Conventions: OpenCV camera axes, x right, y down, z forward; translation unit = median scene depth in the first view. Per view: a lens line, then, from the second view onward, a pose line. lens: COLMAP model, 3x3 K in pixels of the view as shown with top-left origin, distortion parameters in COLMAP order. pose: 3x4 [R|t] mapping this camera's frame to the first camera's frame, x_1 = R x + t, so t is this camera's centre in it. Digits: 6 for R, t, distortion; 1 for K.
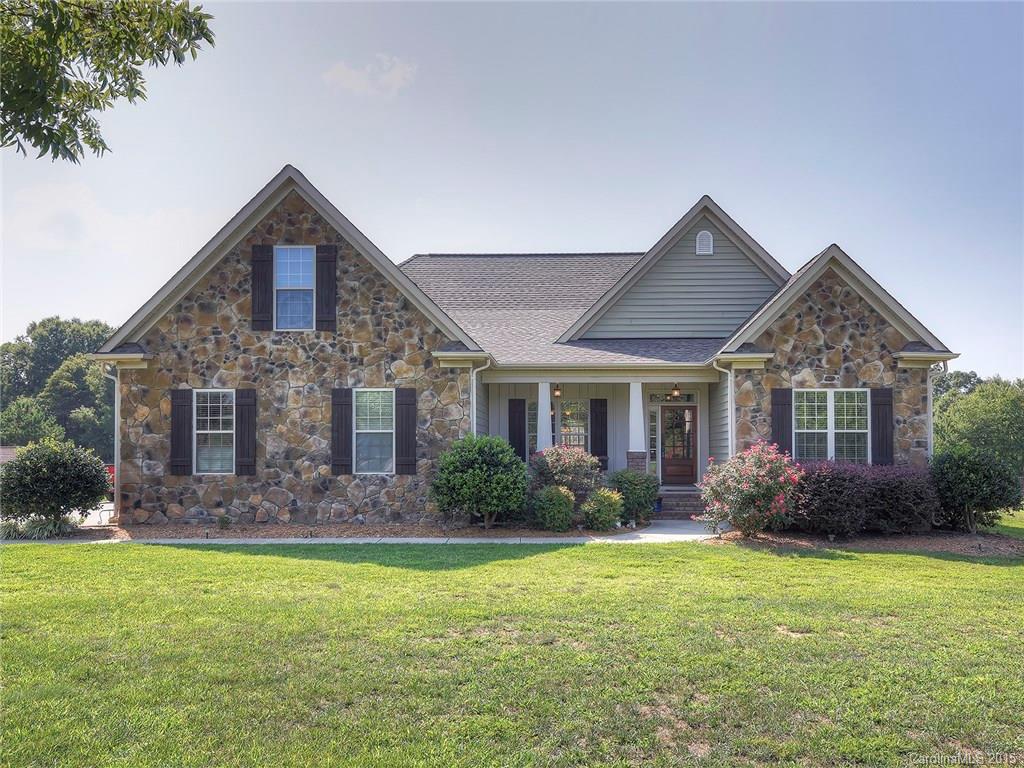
lens RADIAL K [[711.6, 0, 512.1], [0, 711.6, 420.1], [0, 0, 1]] dist [0.009427, 0.003319]
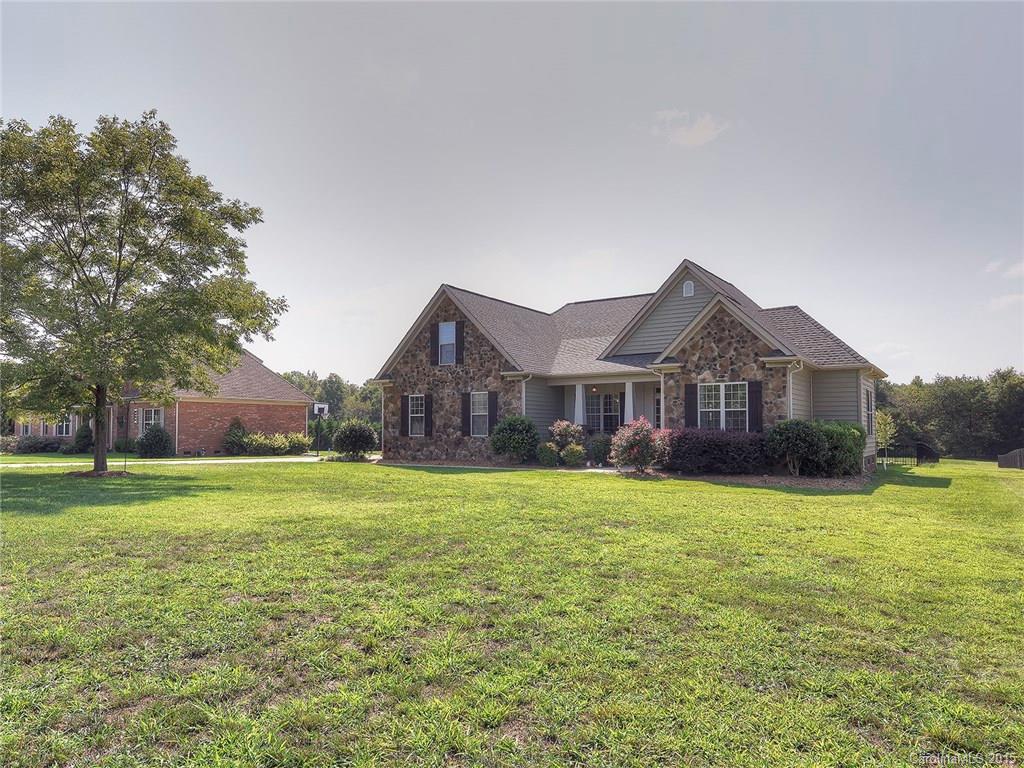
lens RADIAL K [[600.6, 0, 512.0], [0, 600.6, 384.0], [0, 0, 1]] dist [-0.003223, -0.000185]
pose [[0.864303, -0.039081, -0.501451, 0.709817], [0.022910, 0.999001, -0.038371, -0.001154], [0.502450, 0.021676, 0.864335, -0.380389]]
